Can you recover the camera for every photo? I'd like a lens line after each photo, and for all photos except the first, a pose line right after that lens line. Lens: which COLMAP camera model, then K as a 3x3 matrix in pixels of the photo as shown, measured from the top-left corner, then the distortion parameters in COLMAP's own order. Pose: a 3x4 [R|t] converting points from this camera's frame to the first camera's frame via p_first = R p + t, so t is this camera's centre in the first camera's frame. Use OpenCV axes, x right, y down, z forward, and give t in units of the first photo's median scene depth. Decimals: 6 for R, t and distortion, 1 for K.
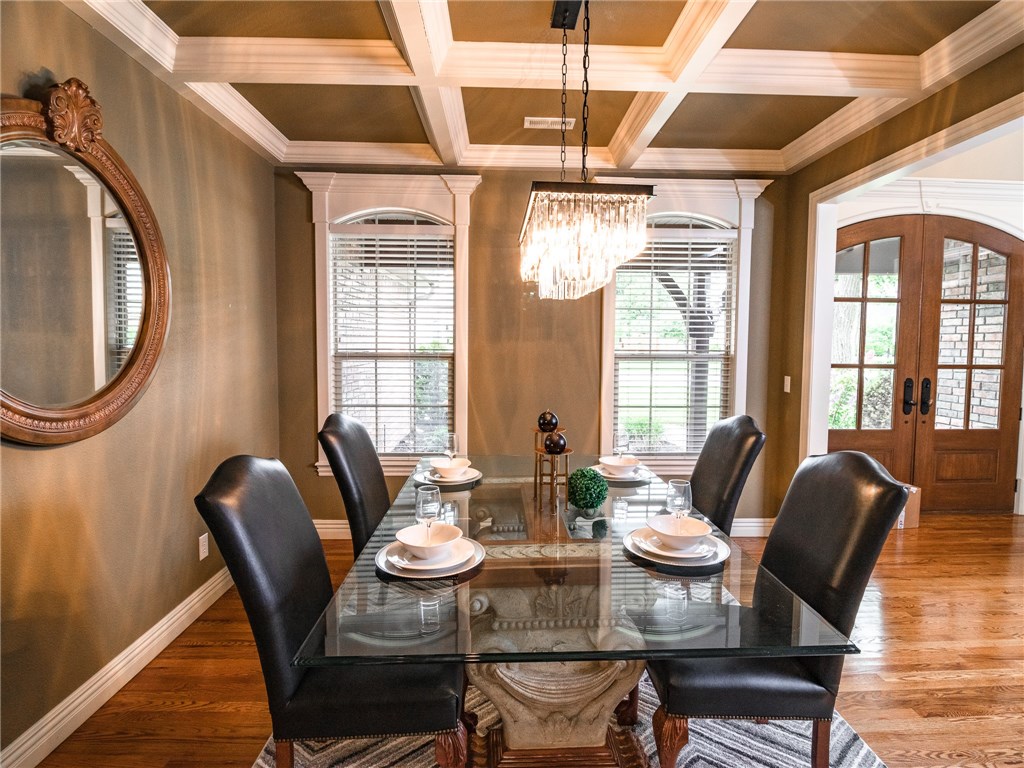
lens RADIAL K [[536.6, 0, 516.5], [0, 536.6, 376.7], [0, 0, 1]] dist [-0.007837, -0.002703]
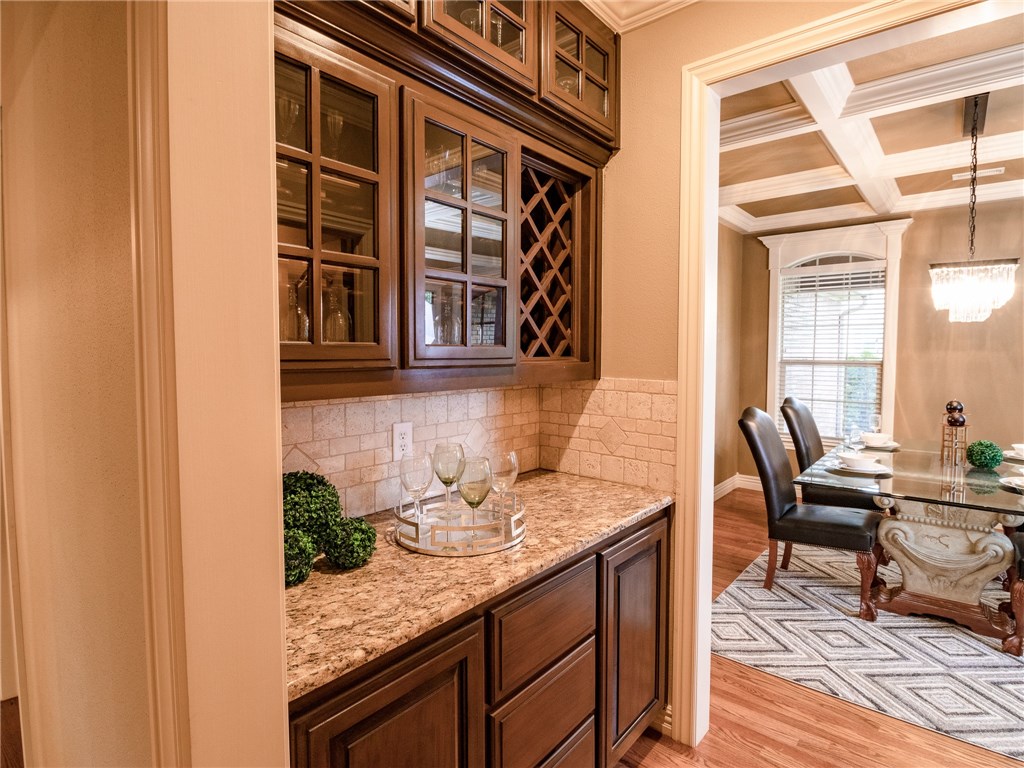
lens RADIAL K [[536.6, 0, 516.5], [0, 536.6, 376.7], [0, 0, 1]] dist [-0.007837, -0.002703]
pose [[0.744257, 0.025694, -0.667399, 0.081750], [-0.038442, 0.999251, -0.004399, 0.031947], [0.666786, 0.028930, 0.744687, -0.504290]]
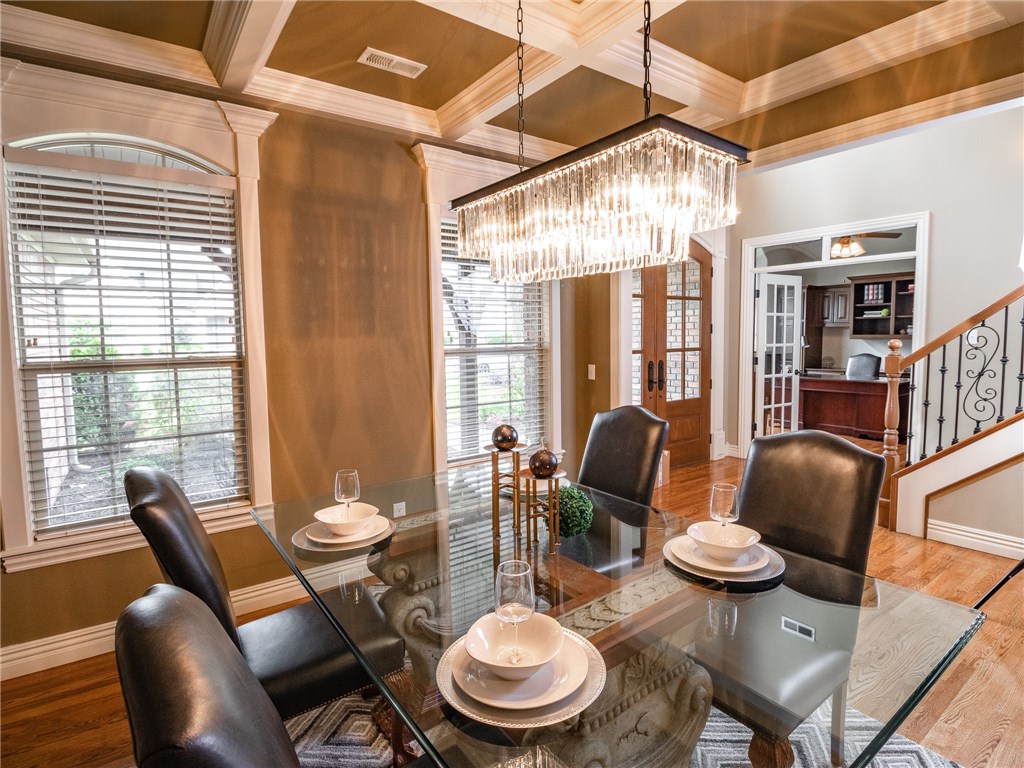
lens RADIAL K [[536.6, 0, 516.5], [0, 536.6, 376.7], [0, 0, 1]] dist [-0.007837, -0.002703]
pose [[0.825026, -0.063868, 0.561475, -0.220809], [0.059564, 0.997886, 0.025987, -0.013109], [-0.561948, 0.012004, 0.827086, 0.200559]]
